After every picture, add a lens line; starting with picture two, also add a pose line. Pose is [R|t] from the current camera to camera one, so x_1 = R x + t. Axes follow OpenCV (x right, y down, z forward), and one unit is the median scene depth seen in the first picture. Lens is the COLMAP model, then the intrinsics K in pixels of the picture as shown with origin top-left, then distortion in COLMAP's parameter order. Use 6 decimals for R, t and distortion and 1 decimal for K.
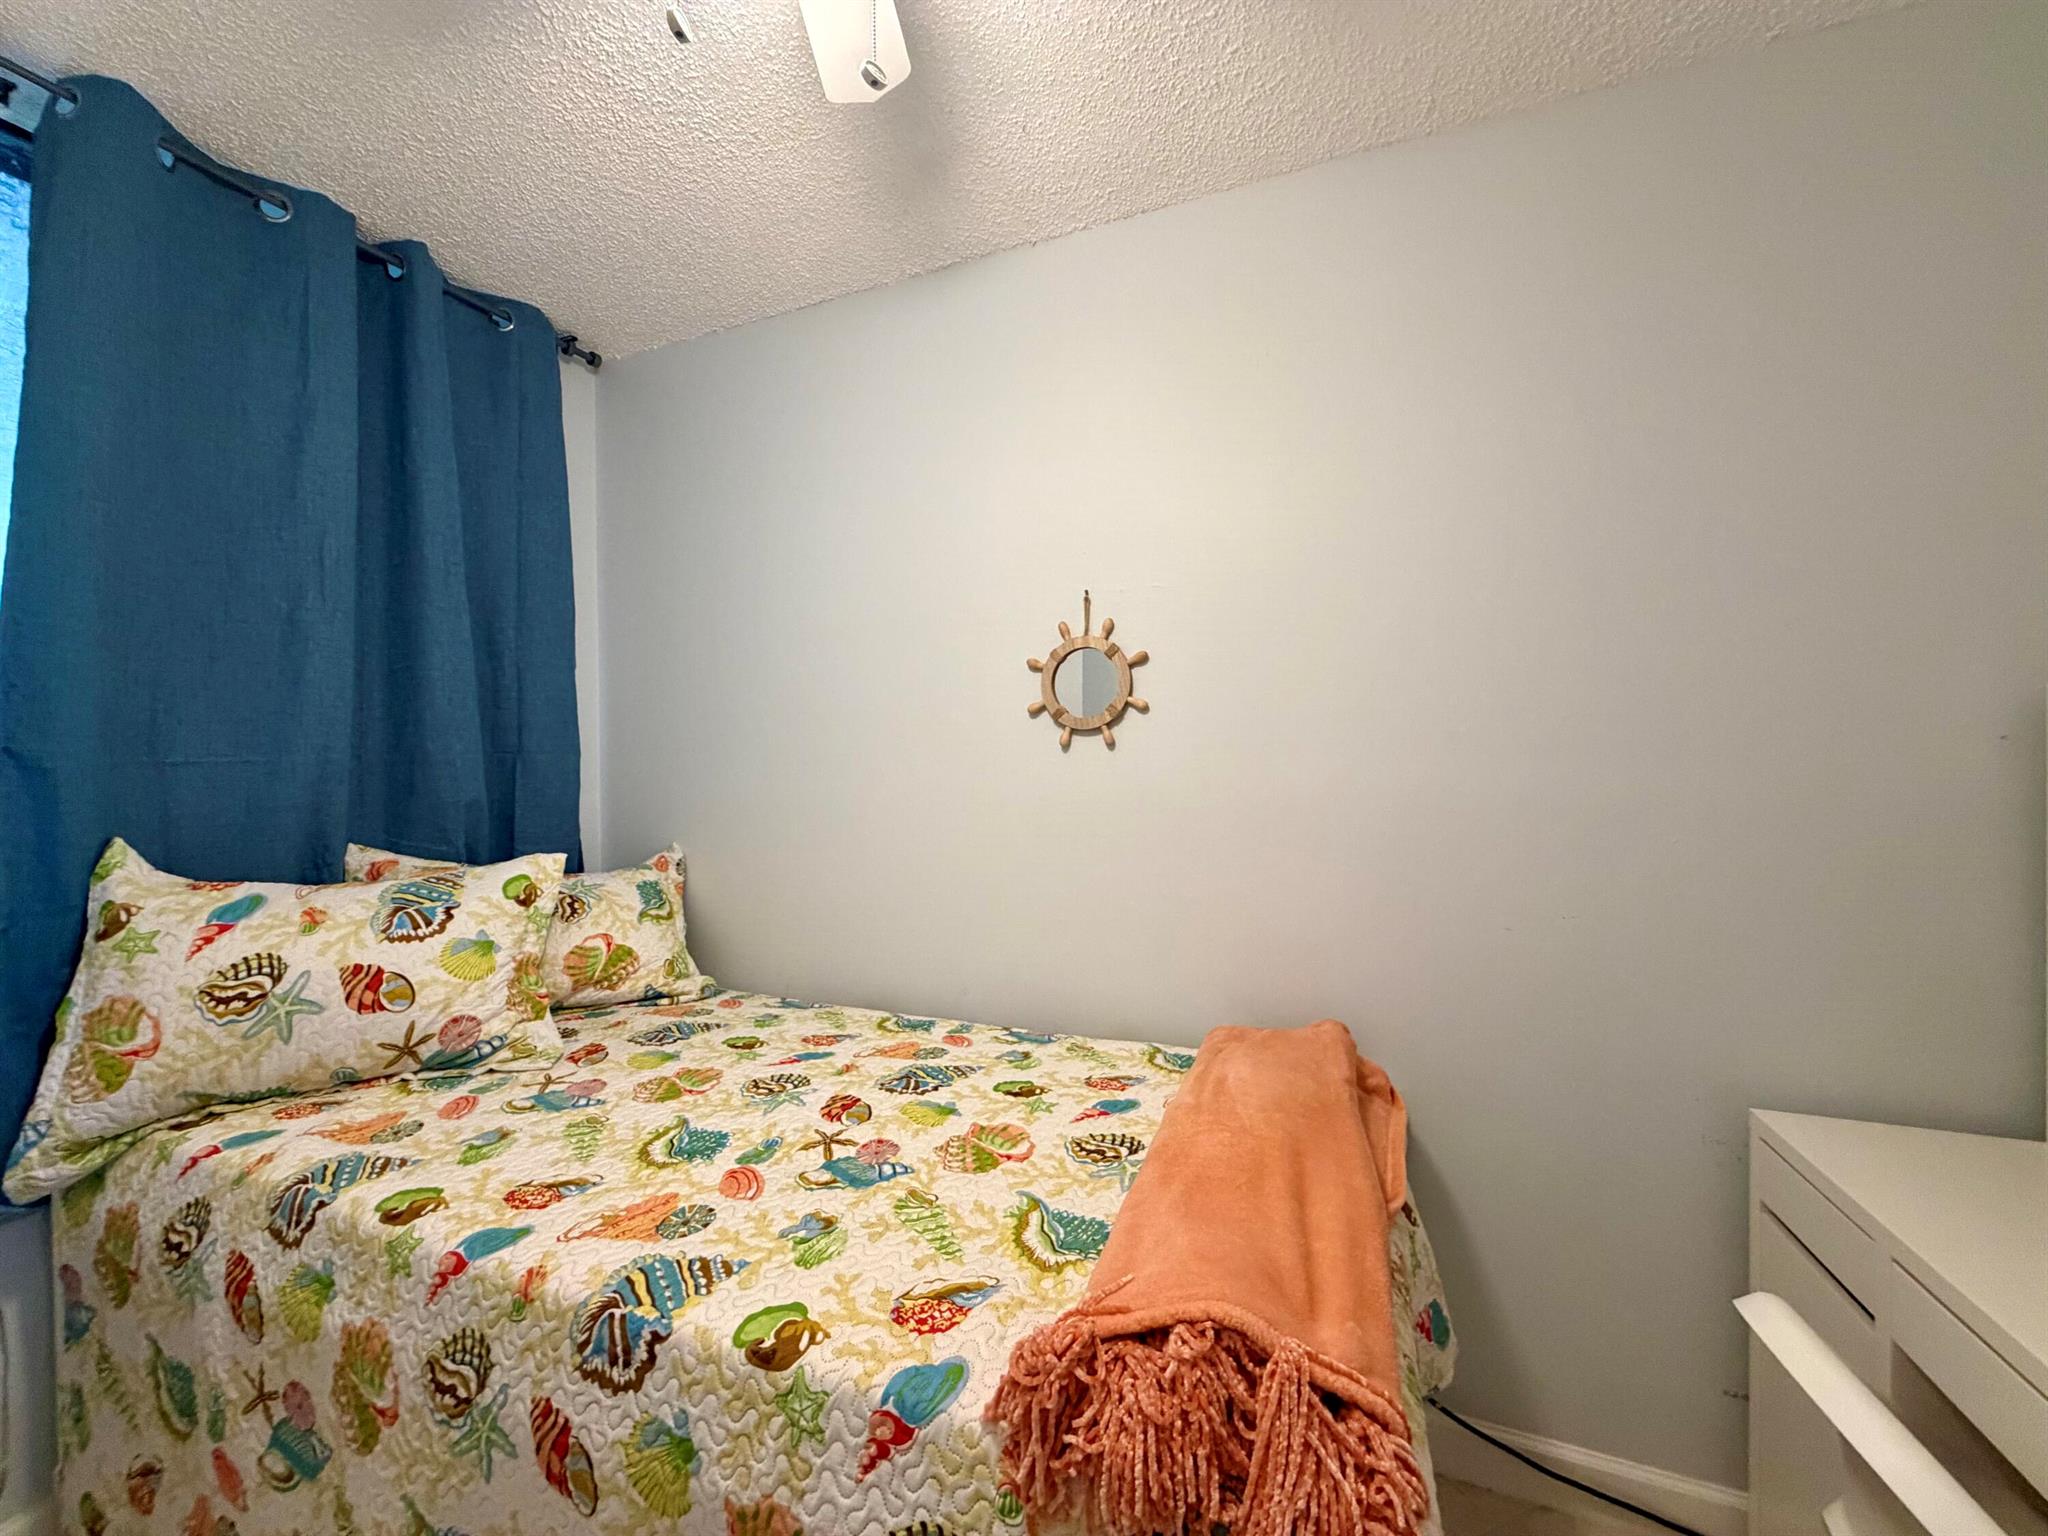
lens RADIAL K [[810.0, 0, 1024.0], [0, 810.0, 768.0], [0, 0, 1]] dist [-0.000800, -0.000069]
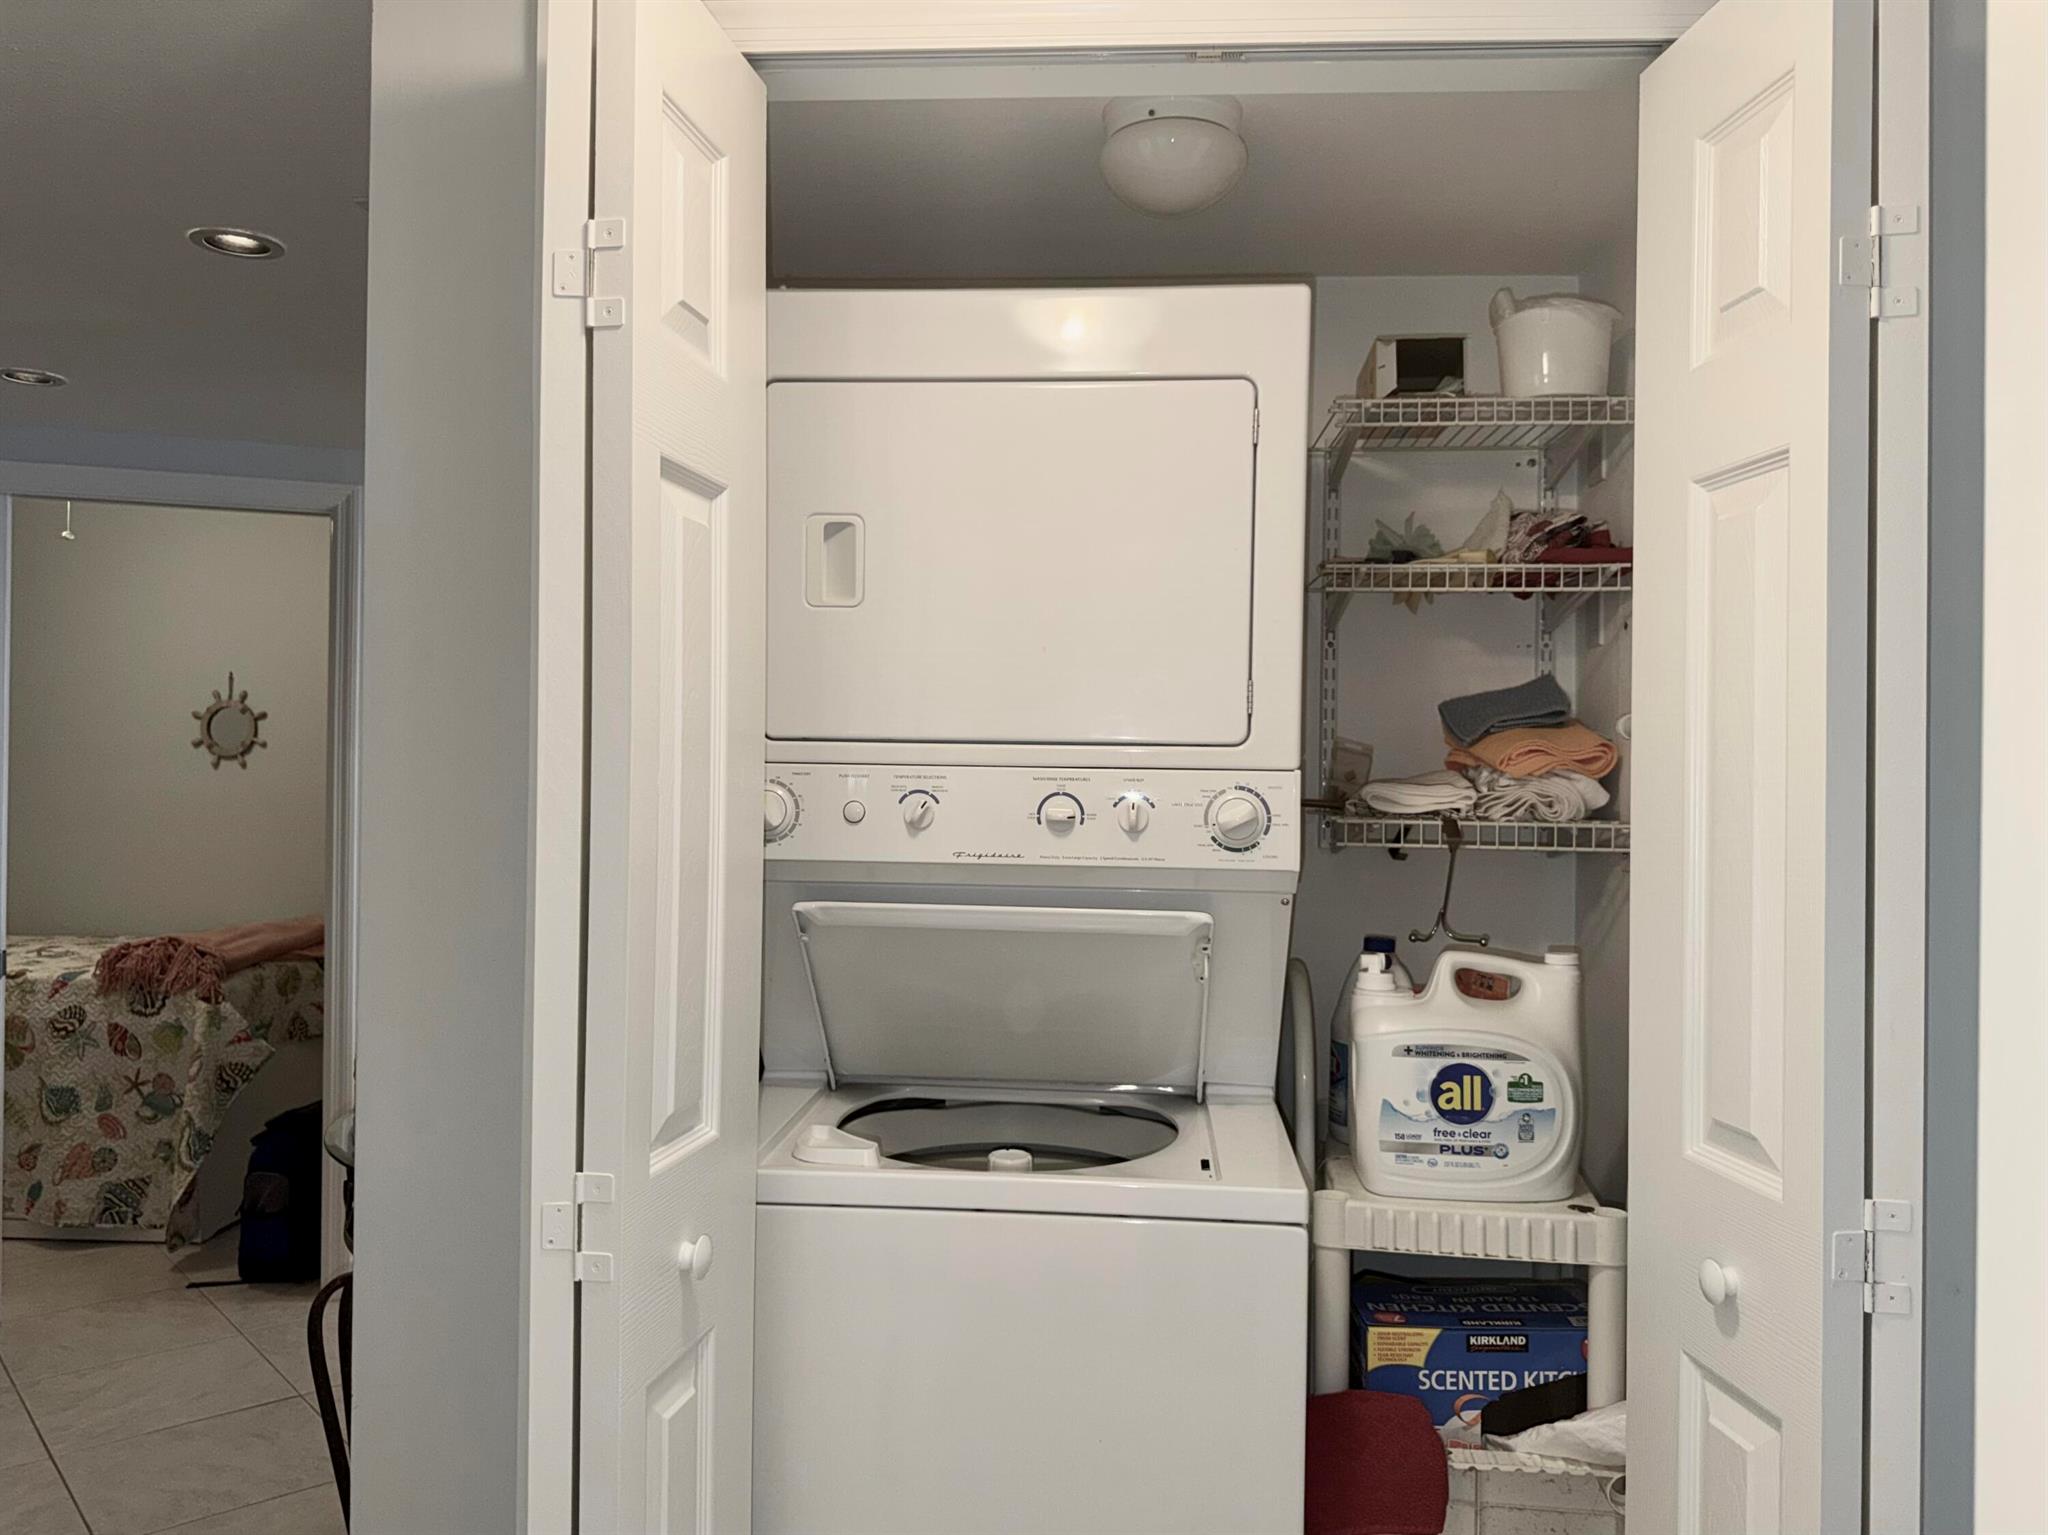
lens RADIAL K [[1454.8, 0, 1012.7], [0, 1454.8, 773.2], [0, 0, 1]] dist [0.033741, -0.042985]
pose [[0.942706, 0.023312, 0.332810, 0.599315], [-0.017551, 0.999640, -0.020307, 0.020487], [-0.333163, 0.013302, 0.942775, -2.377710]]
